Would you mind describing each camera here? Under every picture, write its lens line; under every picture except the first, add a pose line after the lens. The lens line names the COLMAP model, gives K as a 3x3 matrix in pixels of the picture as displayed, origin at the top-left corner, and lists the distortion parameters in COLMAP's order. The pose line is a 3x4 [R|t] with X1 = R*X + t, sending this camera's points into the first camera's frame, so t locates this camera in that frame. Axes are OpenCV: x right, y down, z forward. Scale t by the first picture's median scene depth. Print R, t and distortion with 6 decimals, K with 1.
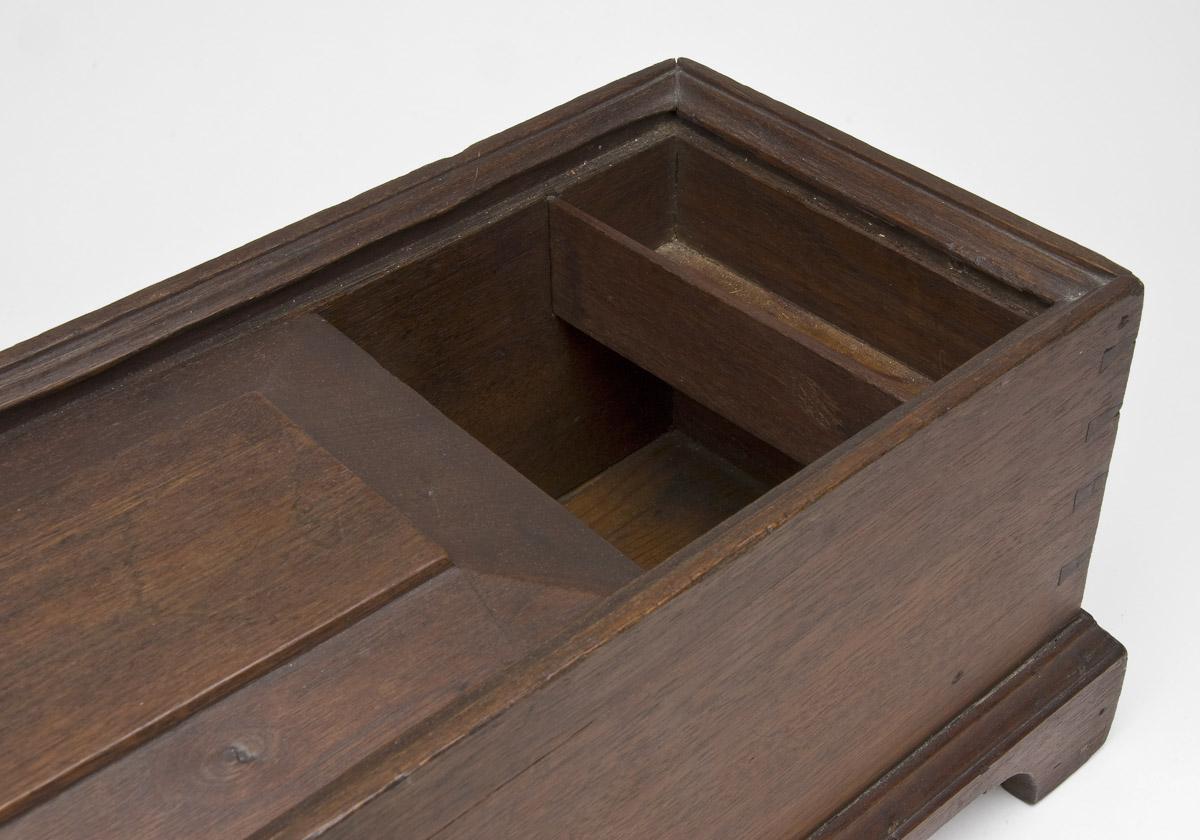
lens RADIAL K [[1616.5, 0, 600.7], [0, 1616.5, 419.6], [0, 0, 1]] dist [-0.005975, 0.000000]
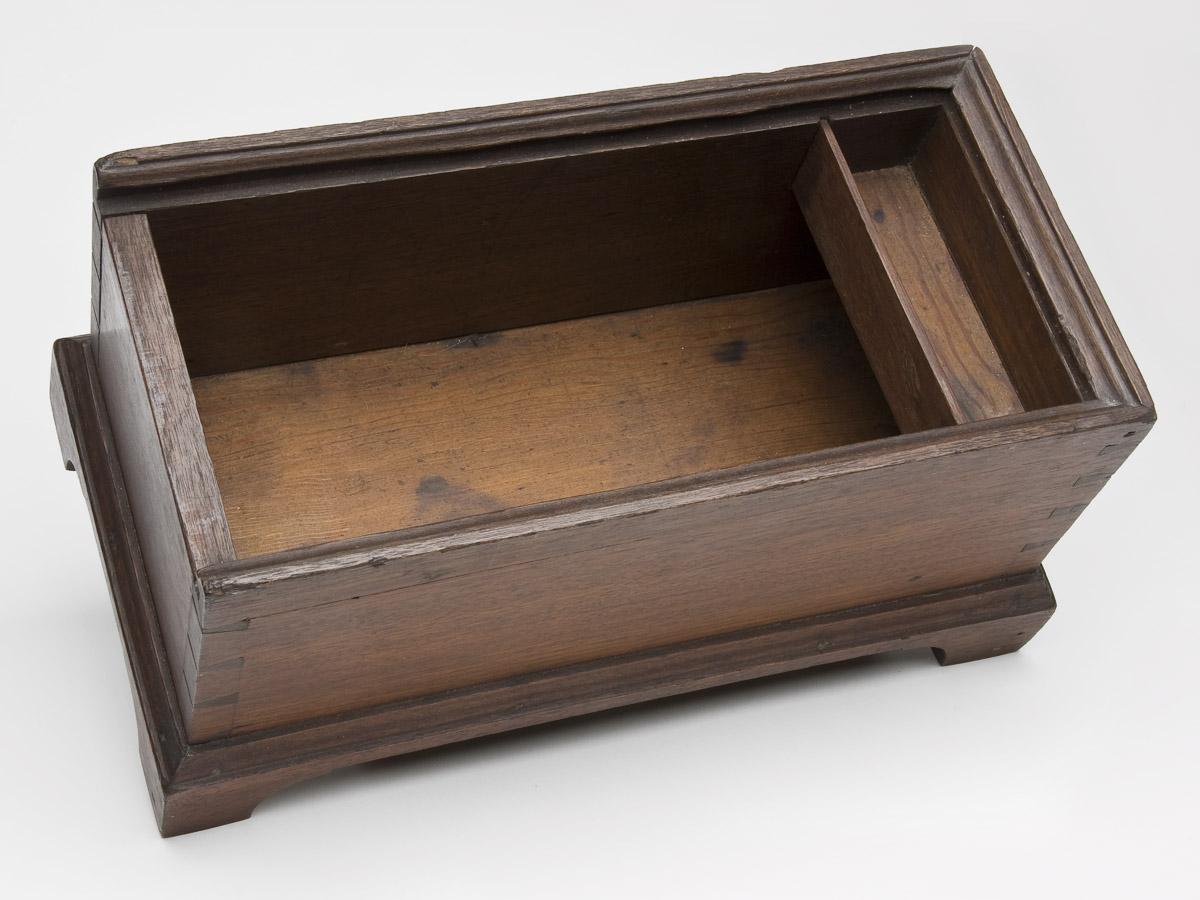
lens RADIAL K [[1889.3, 0, 599.6], [0, 1889.3, 449.9], [0, 0, 1]] dist [0.021984, 0.000000]
pose [[0.886447, 0.461617, -0.033498, -0.018933], [-0.427756, 0.844759, 0.321569, -0.338960], [0.176739, -0.270725, 0.946293, -0.564612]]
